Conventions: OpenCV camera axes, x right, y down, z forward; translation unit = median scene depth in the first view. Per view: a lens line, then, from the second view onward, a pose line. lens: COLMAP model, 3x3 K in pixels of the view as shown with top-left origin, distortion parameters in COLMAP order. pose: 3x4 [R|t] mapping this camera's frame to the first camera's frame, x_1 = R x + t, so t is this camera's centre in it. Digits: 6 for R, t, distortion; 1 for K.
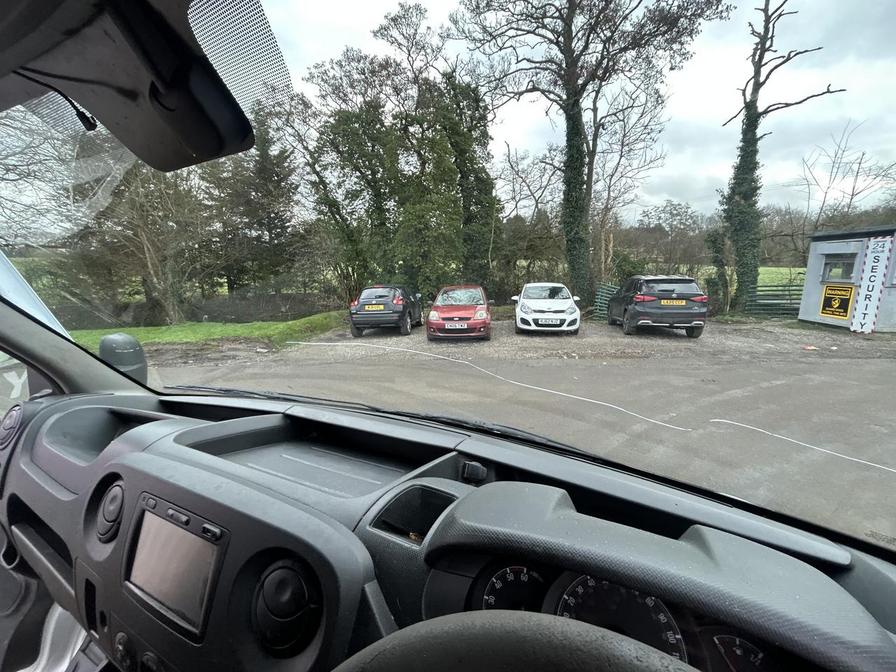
lens RADIAL K [[361.3, 0, 448.0], [0, 361.3, 336.0], [0, 0, 1]] dist [-0.000497, -0.000436]
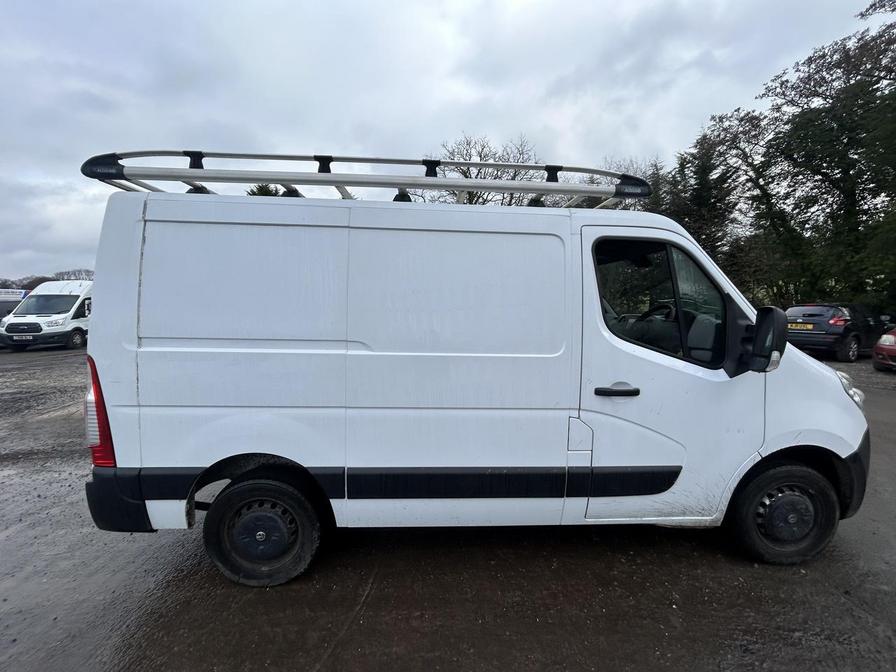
lens RADIAL K [[361.3, 0, 448.0], [0, 361.3, 336.0], [0, 0, 1]] dist [-0.000497, -0.000436]
pose [[0.494449, 0.100084, -0.863425, 0.106389], [-0.149545, 0.988332, 0.028925, 0.036972], [0.856246, 0.114819, 0.503647, -0.162447]]
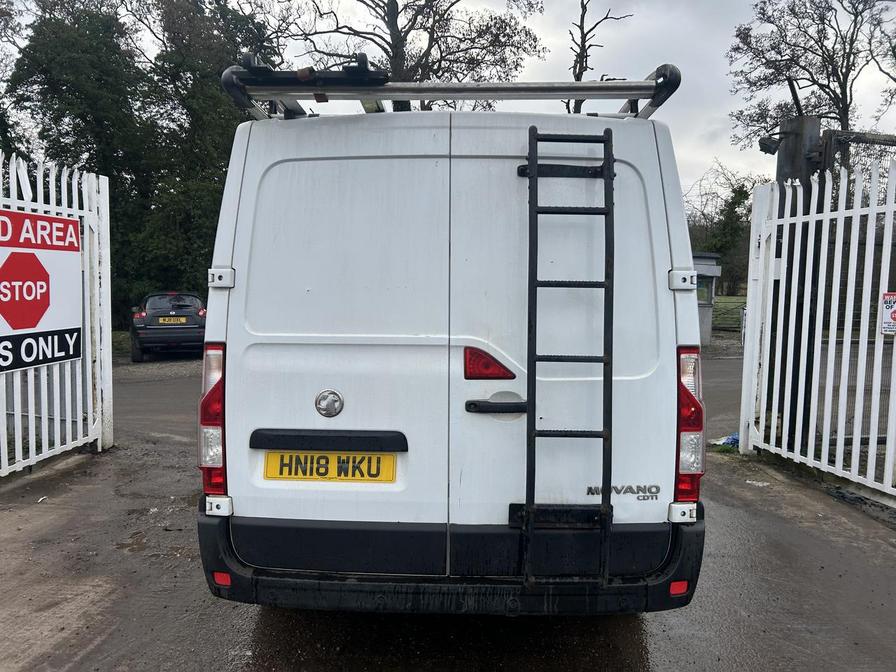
lens RADIAL K [[677.2, 0, 434.5], [0, 677.2, 335.6], [0, 0, 1]] dist [0.040623, -0.002910]
pose [[0.907936, 0.004309, 0.419086, -0.209357], [0.041299, 0.994161, -0.099695, 0.079412], [-0.417069, 0.107825, 0.902456, -0.342306]]
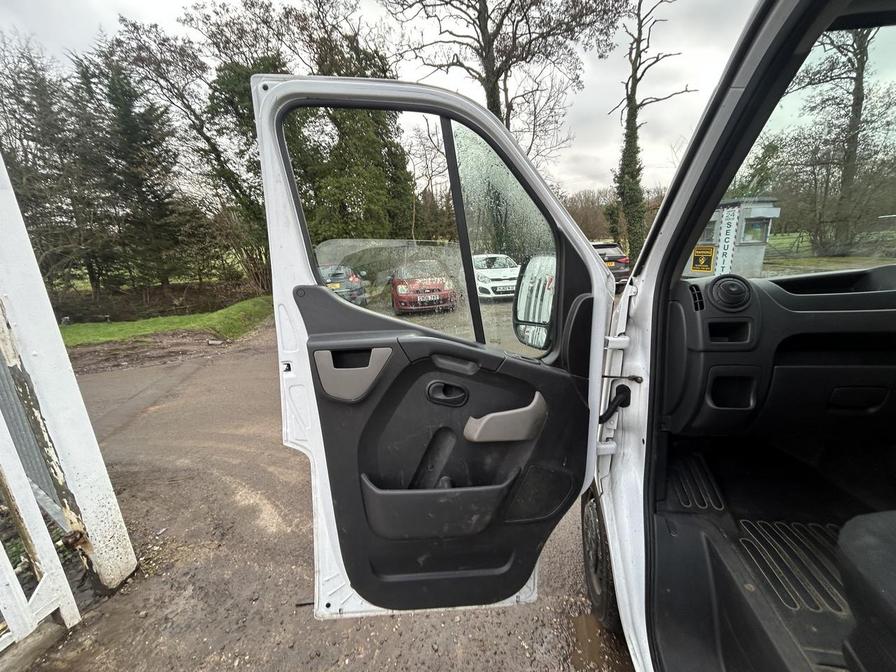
lens RADIAL K [[361.3, 0, 448.0], [0, 361.3, 336.0], [0, 0, 1]] dist [-0.000497, -0.000436]
pose [[0.954789, -0.101581, 0.279391, -0.124807], [0.087717, 0.994232, 0.061718, 0.011852], [-0.284049, -0.034421, 0.958192, 0.005947]]
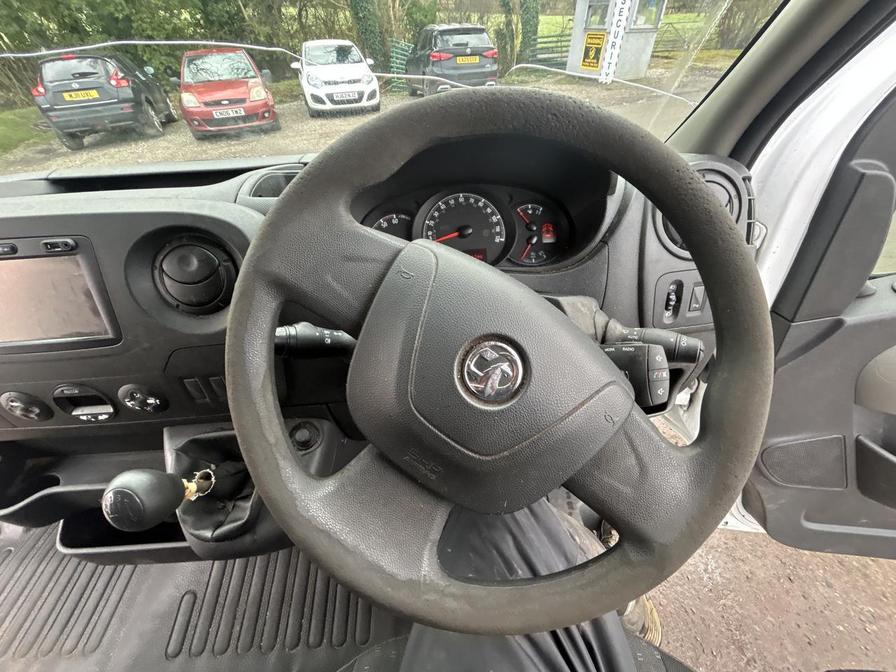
lens RADIAL K [[362.9, 0, 448.3], [0, 362.9, 336.9], [0, 0, 1]] dist [-0.000889, 0.000226]
pose [[0.869426, -0.333145, 0.364846, -0.006785], [0.104433, 0.845695, 0.523349, 0.010986], [-0.482900, -0.416911, 0.770060, -0.007129]]
